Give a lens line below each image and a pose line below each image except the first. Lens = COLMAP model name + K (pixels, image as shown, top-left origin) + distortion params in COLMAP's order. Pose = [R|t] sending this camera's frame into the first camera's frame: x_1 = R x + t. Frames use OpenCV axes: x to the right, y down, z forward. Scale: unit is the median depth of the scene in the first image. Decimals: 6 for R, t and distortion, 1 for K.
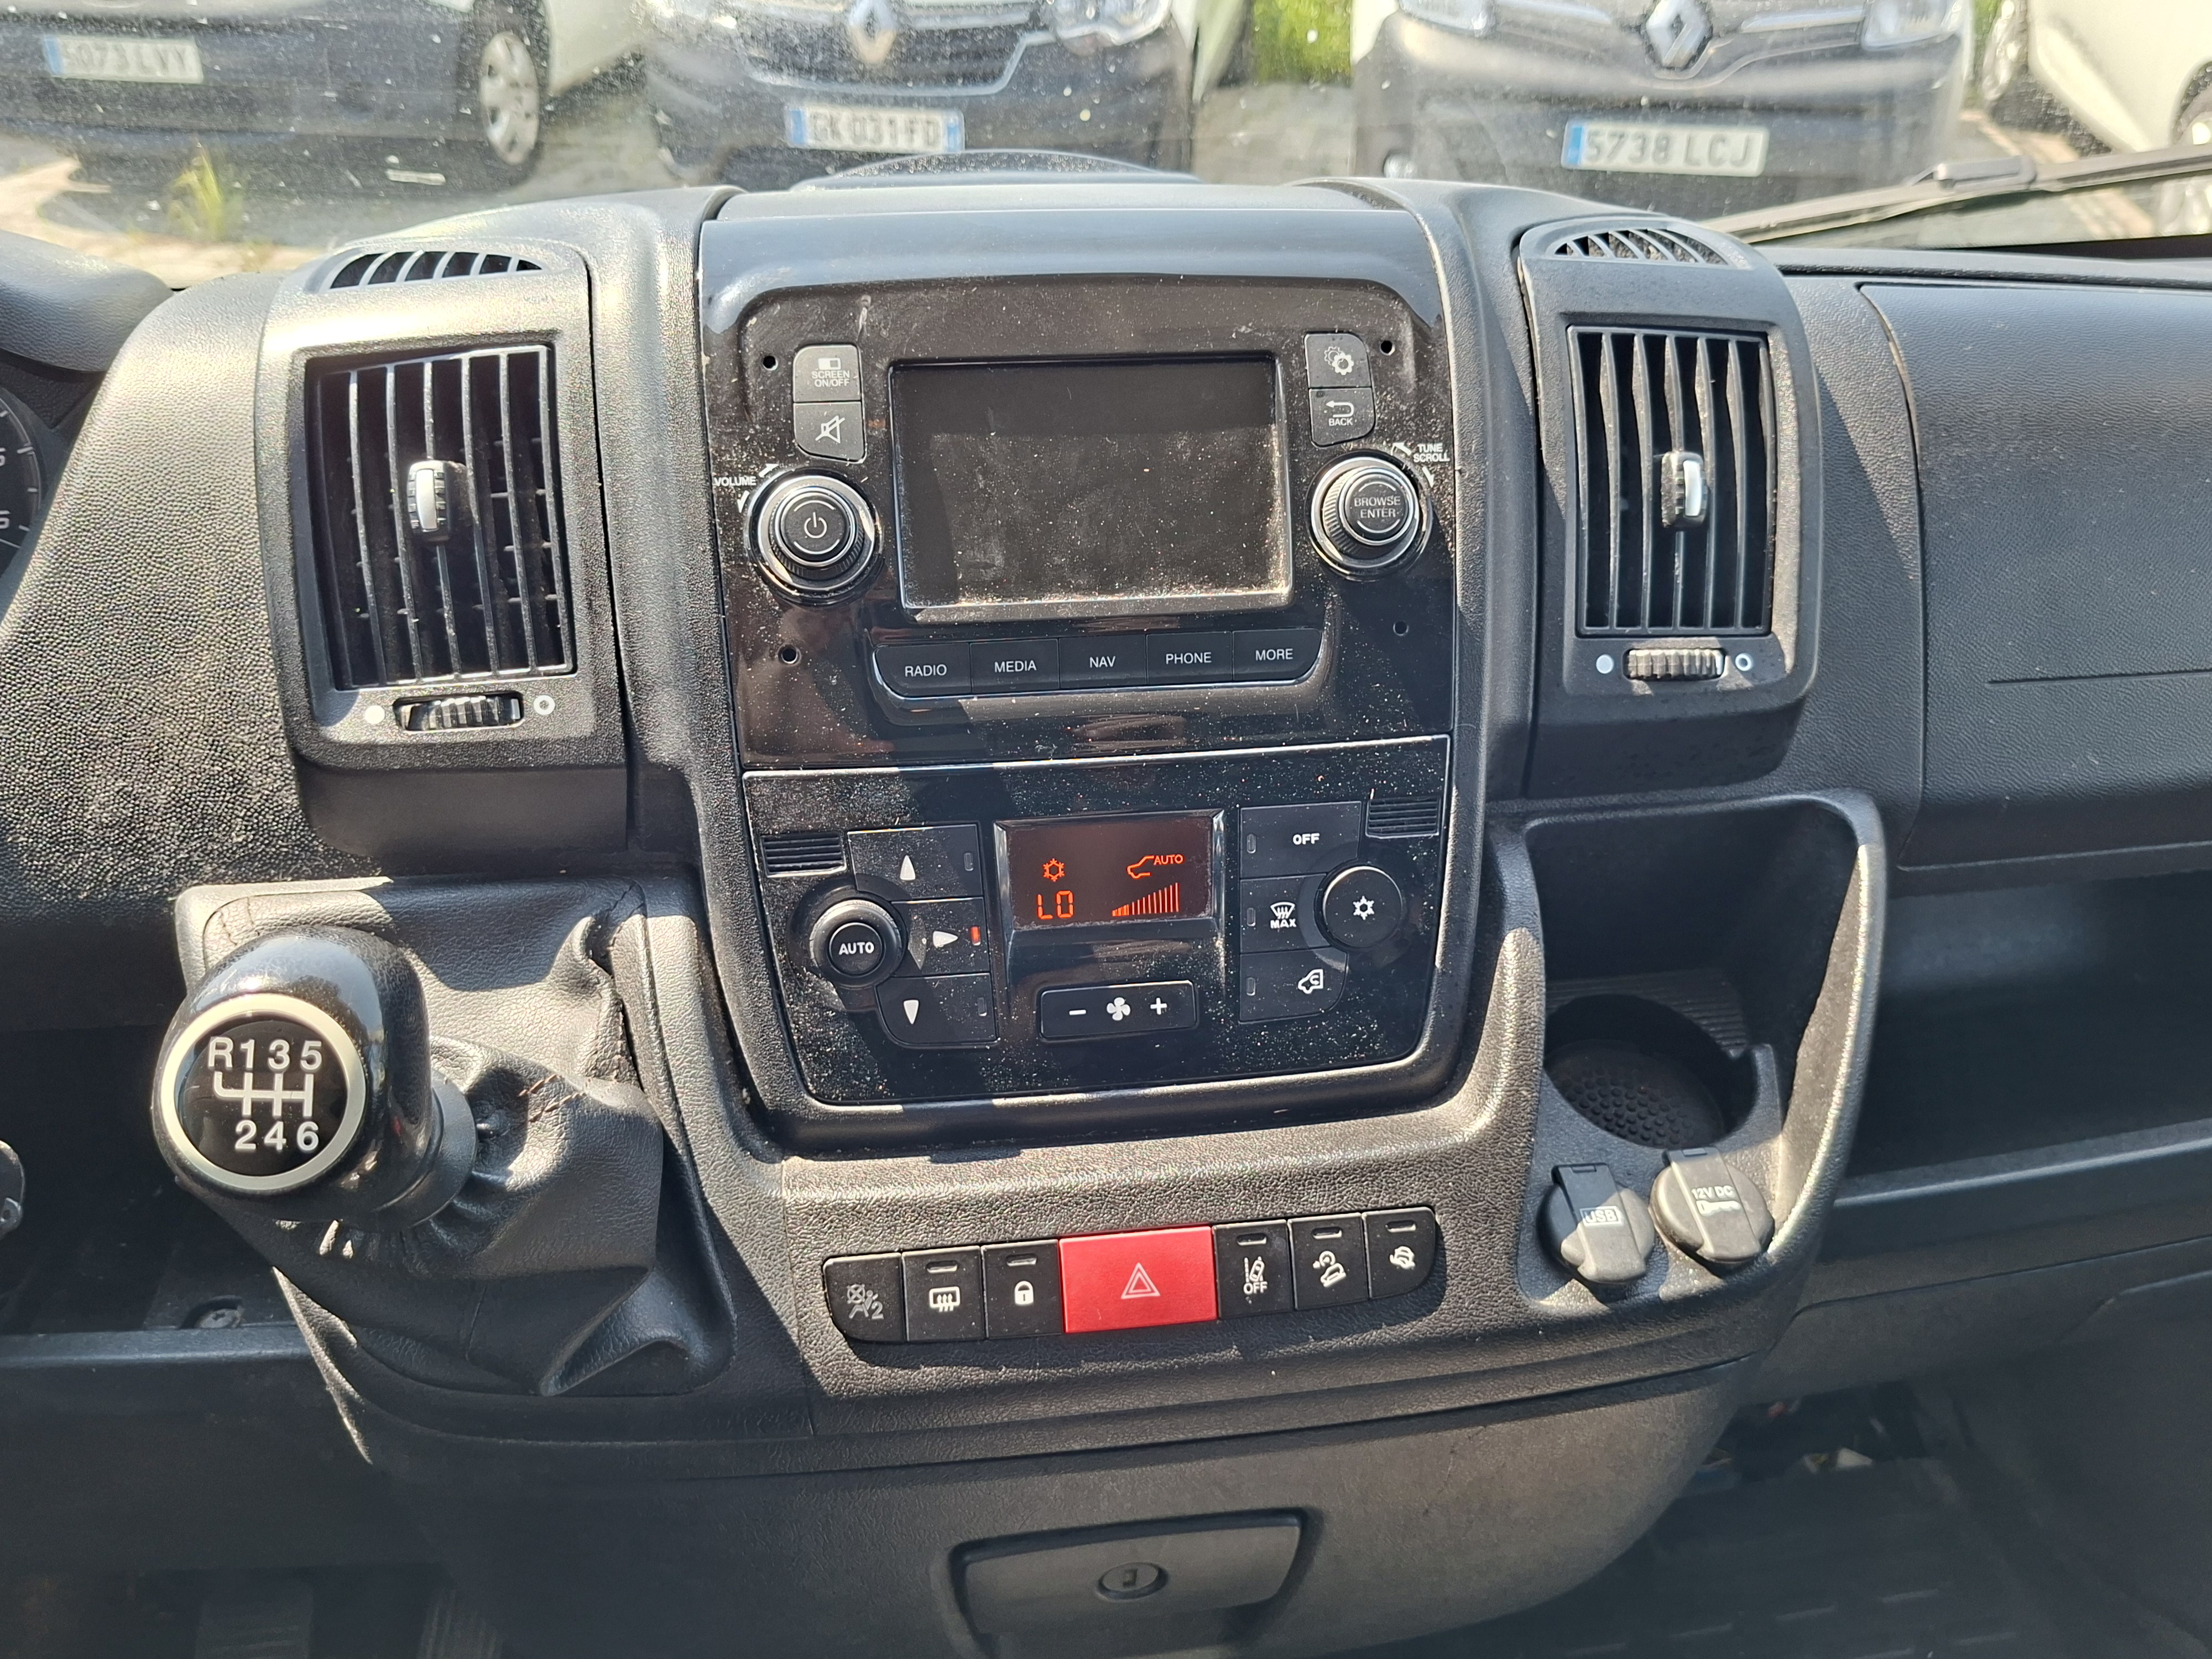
lens RADIAL K [[1850.5, 0, 1139.3], [0, 1850.5, 830.0], [0, 0, 1]] dist [0.121136, -0.190290]
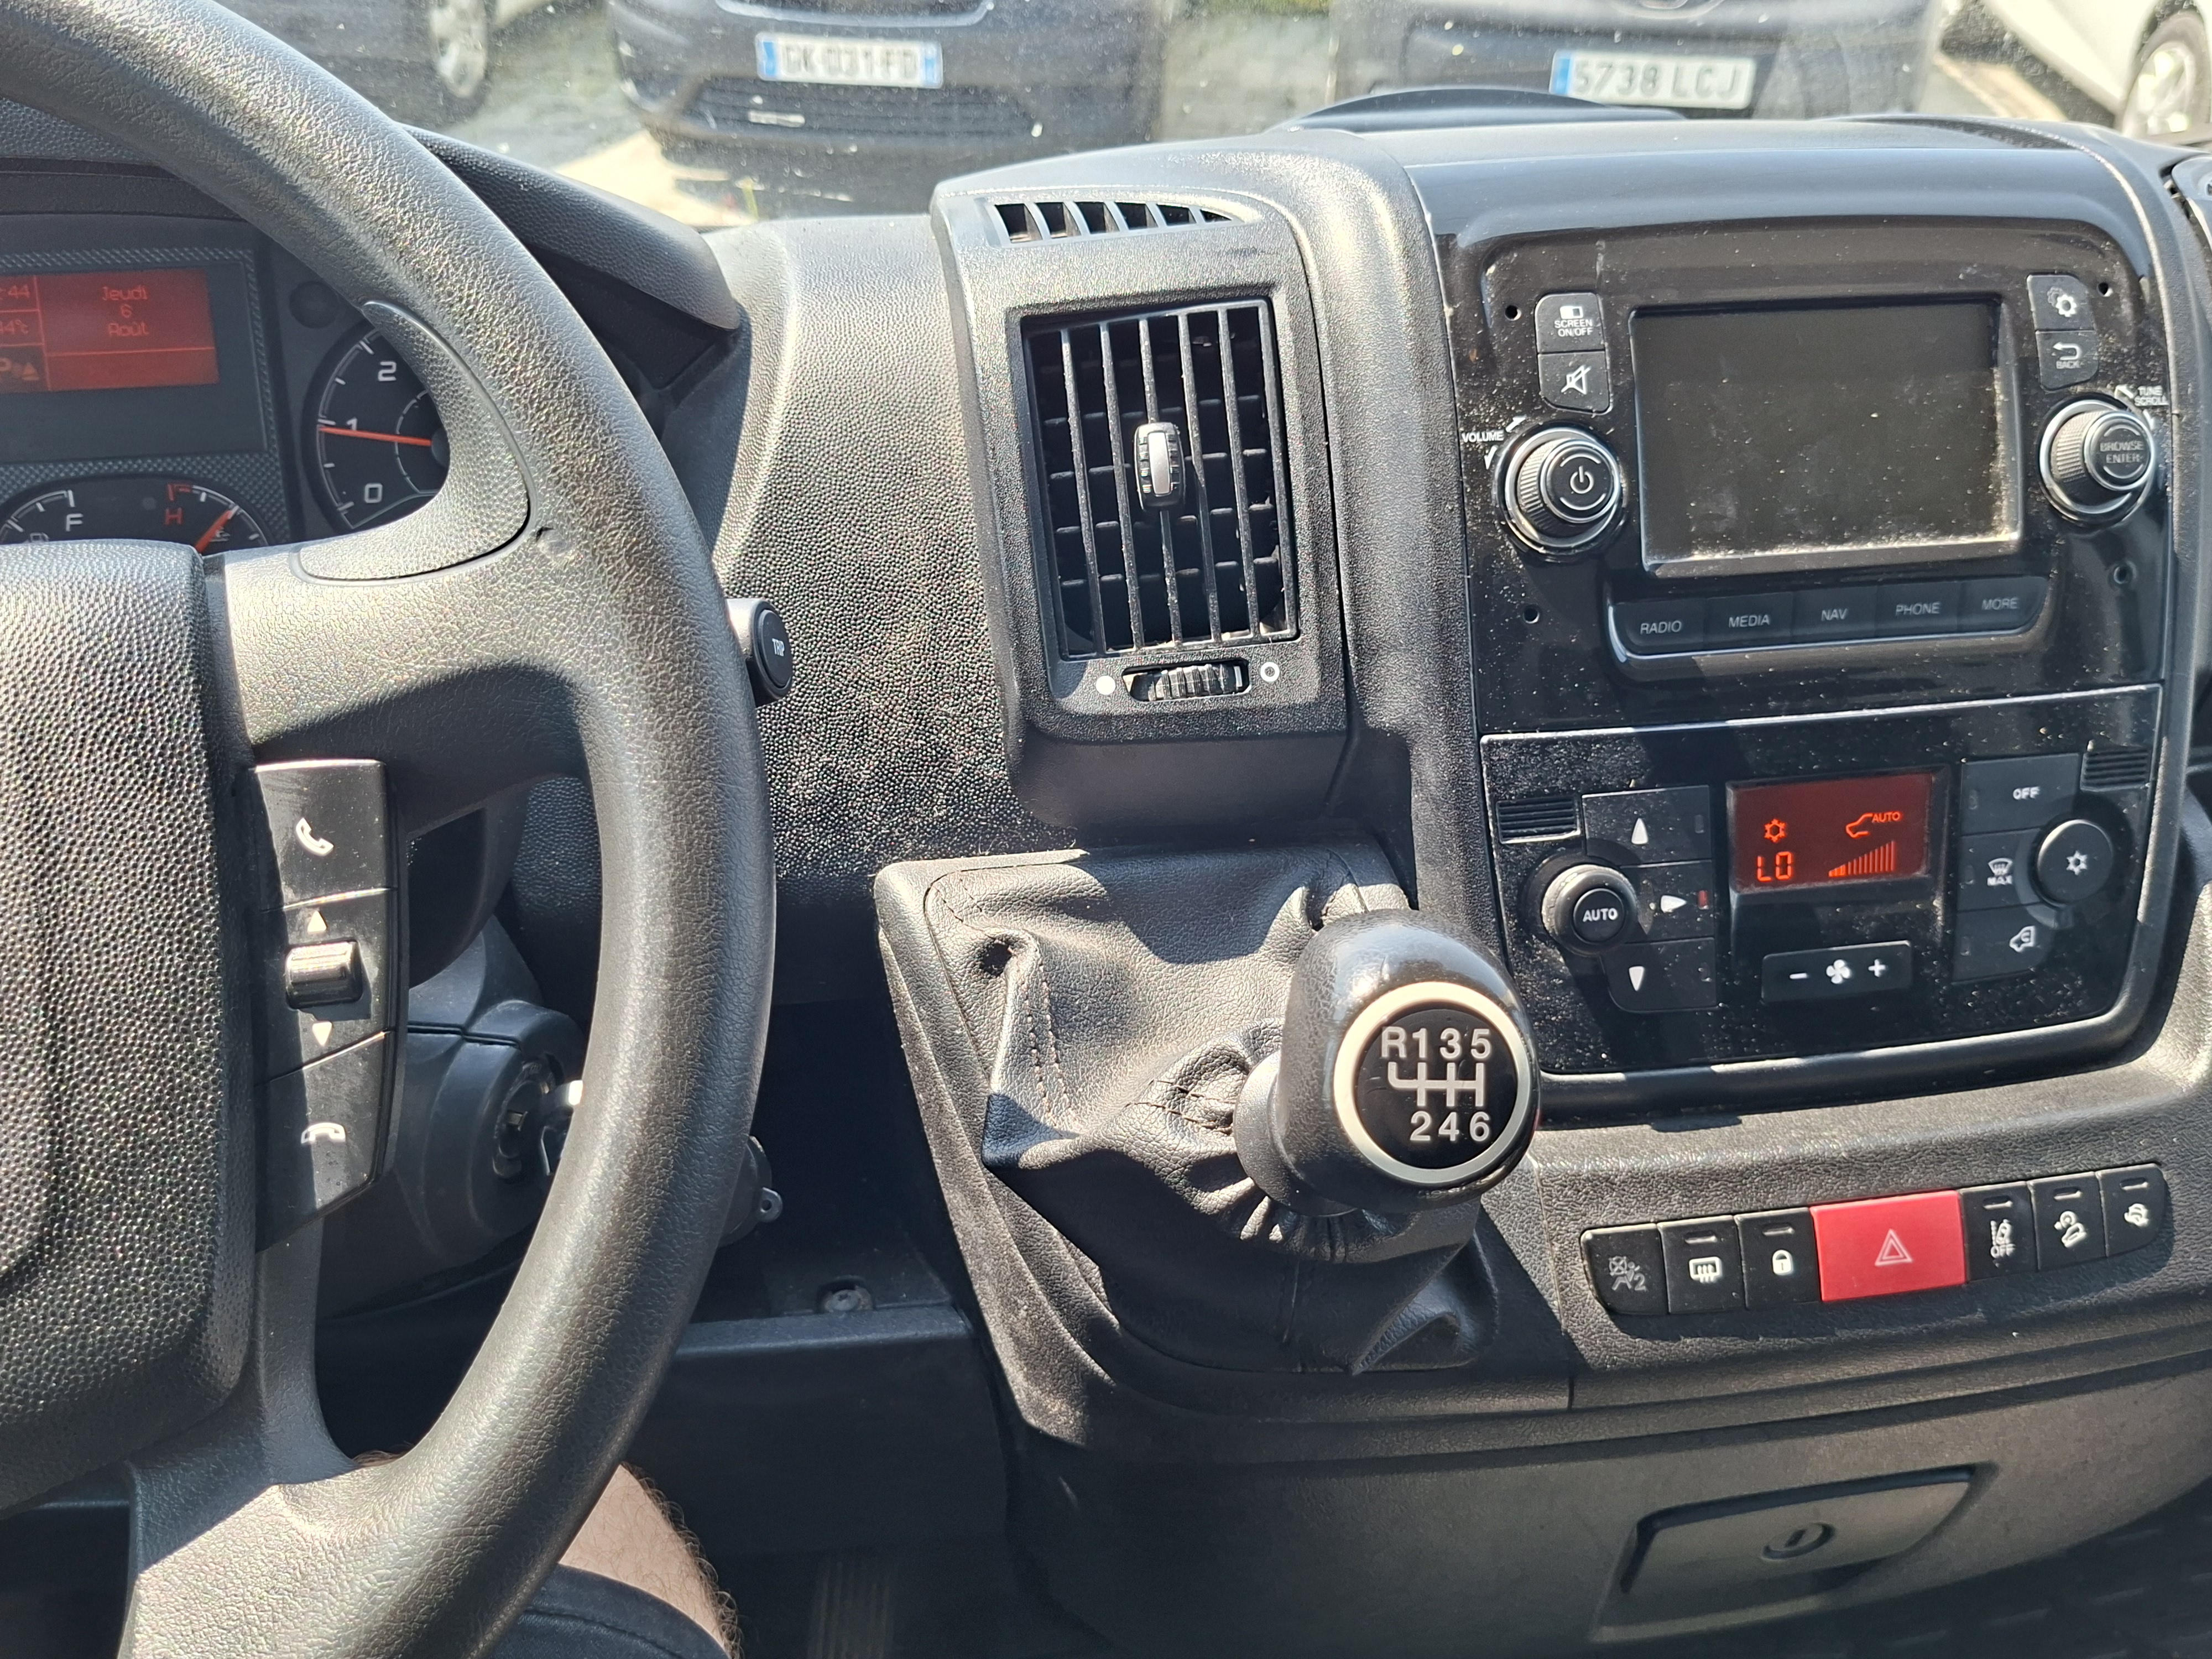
lens RADIAL K [[1850.5, 0, 1098.9], [0, 1850.5, 820.4], [0, 0, 1]] dist [0.121136, -0.190290]
pose [[0.998798, -0.019097, 0.045151, -0.444039], [0.017849, 0.999452, 0.027877, -0.017213], [-0.045658, -0.027037, 0.998591, 0.032391]]
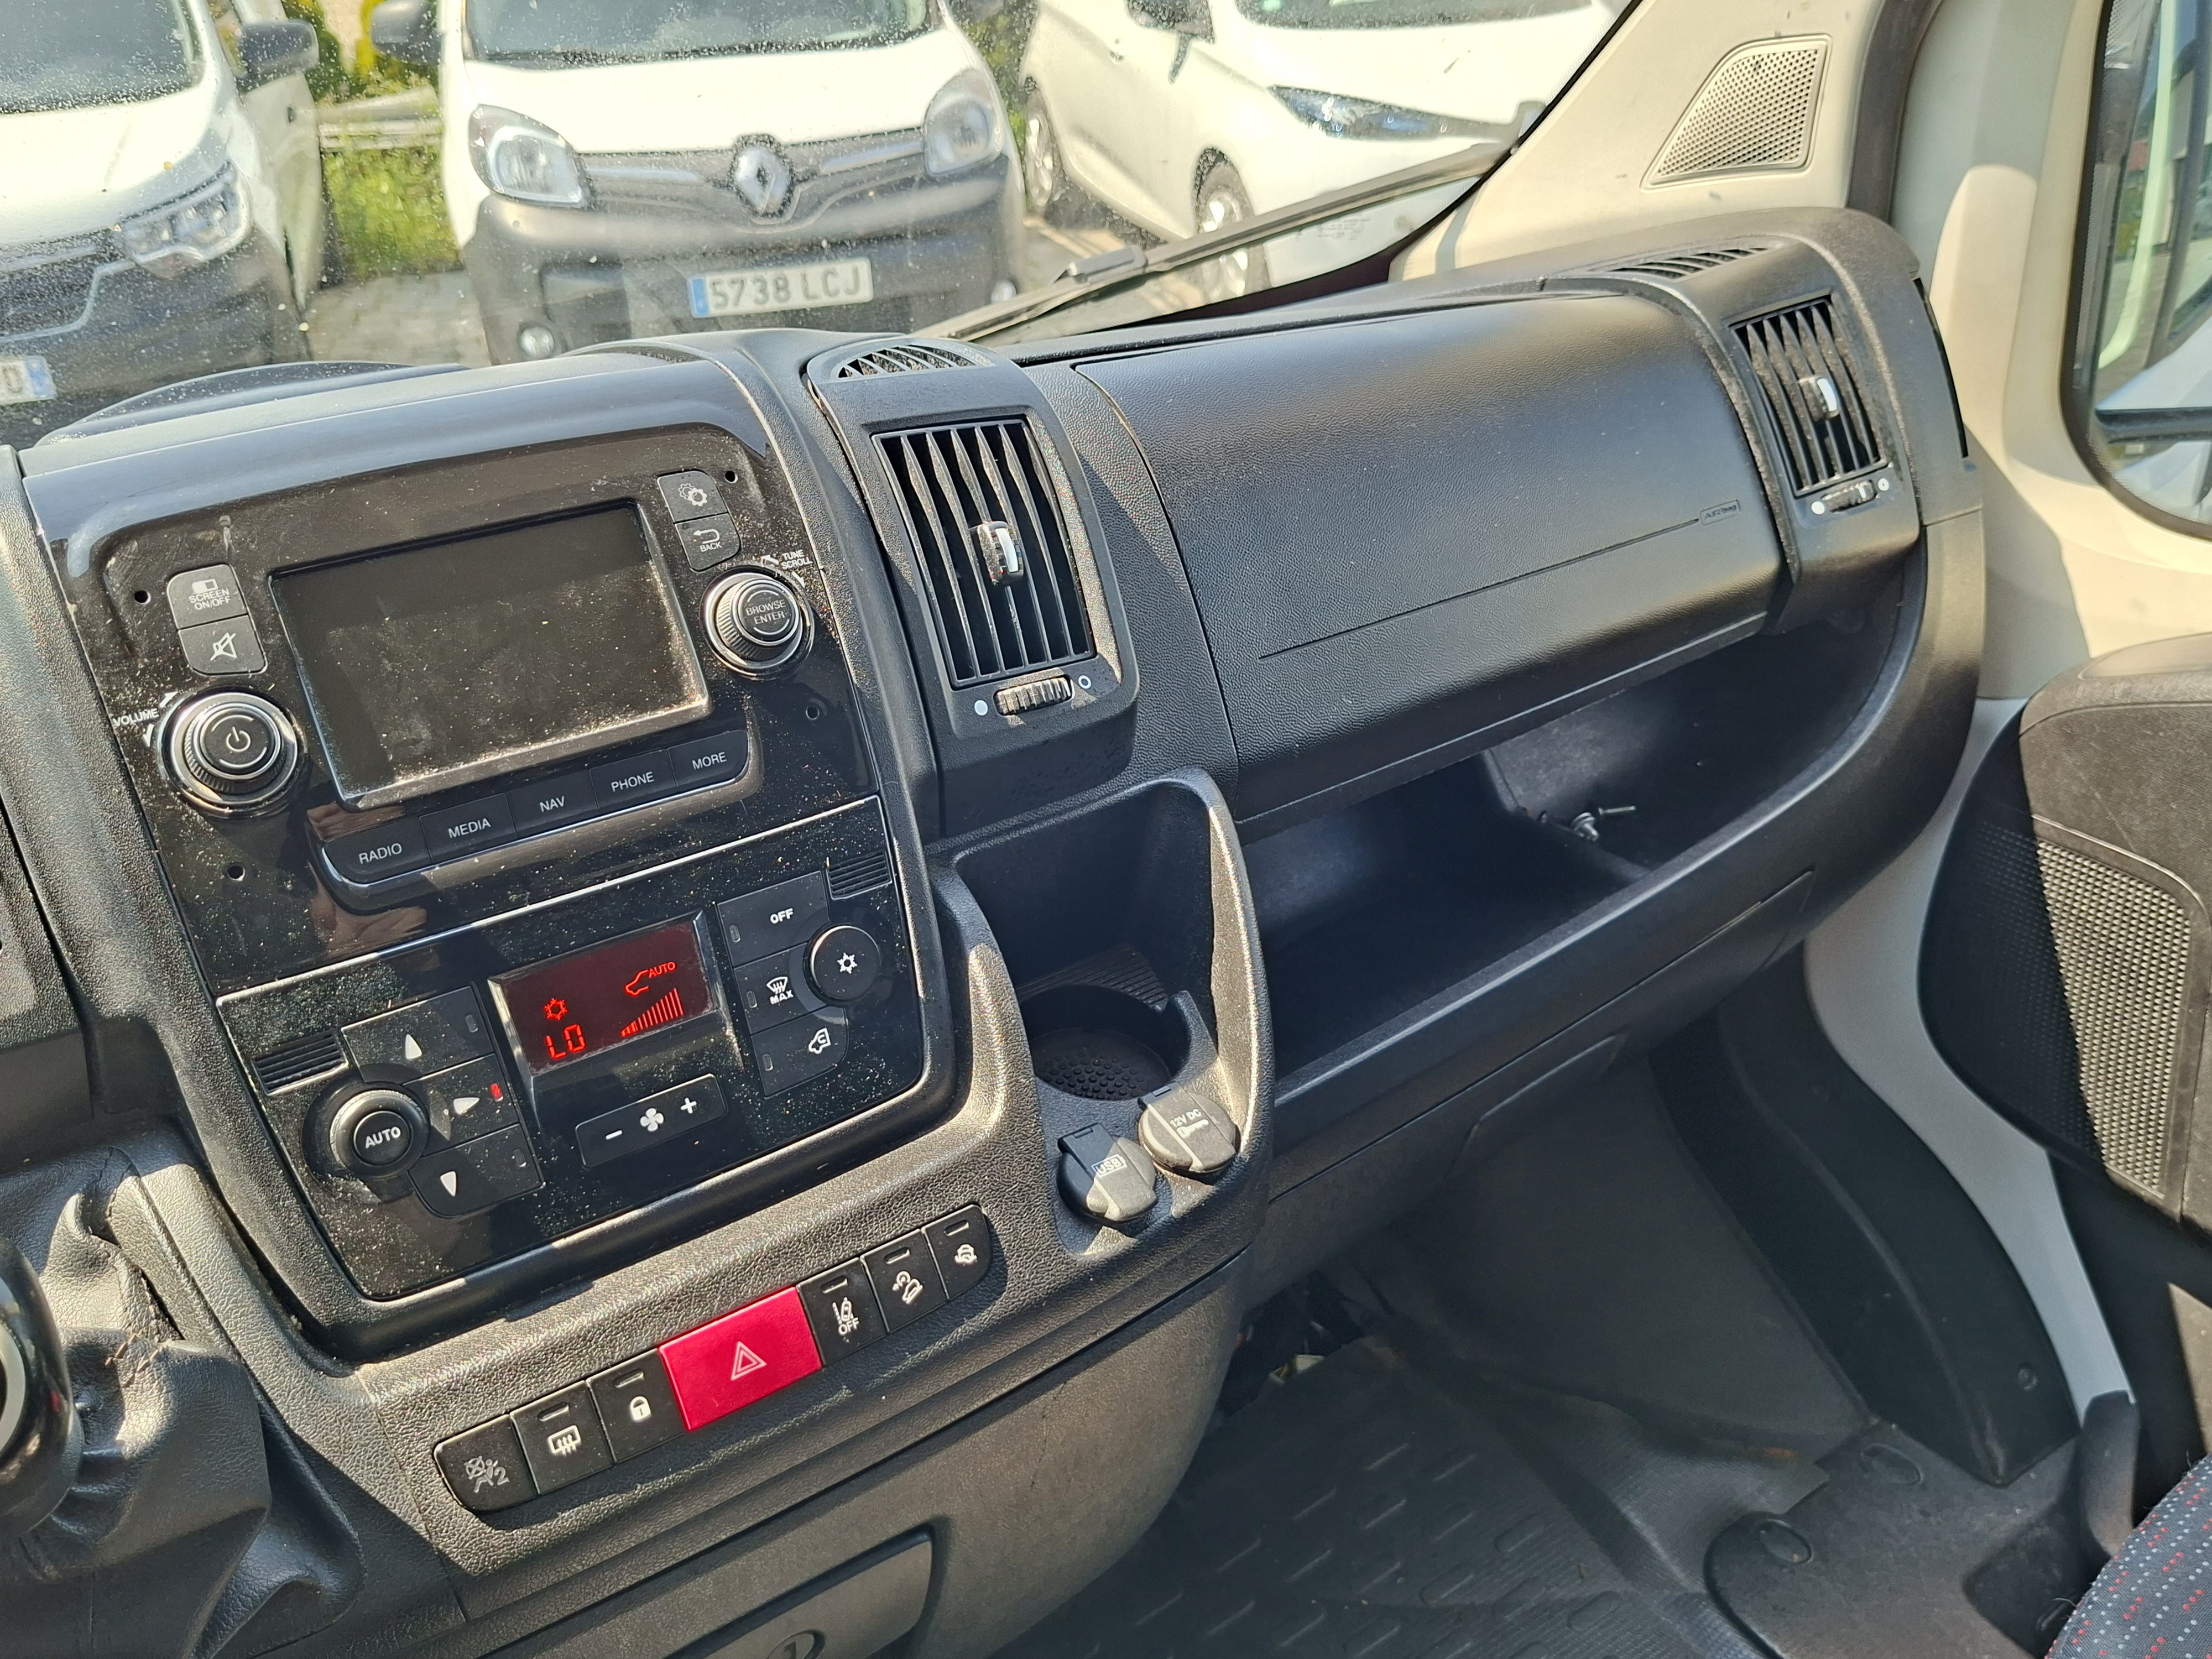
lens RADIAL K [[1850.5, 0, 1083.8], [0, 1850.5, 813.5], [0, 0, 1]] dist [0.121136, -0.190290]
pose [[0.902315, -0.244104, 0.355304, -0.124351], [0.272201, 0.961756, -0.030517, 0.028749], [-0.334266, 0.124250, 0.934253, -0.094508]]
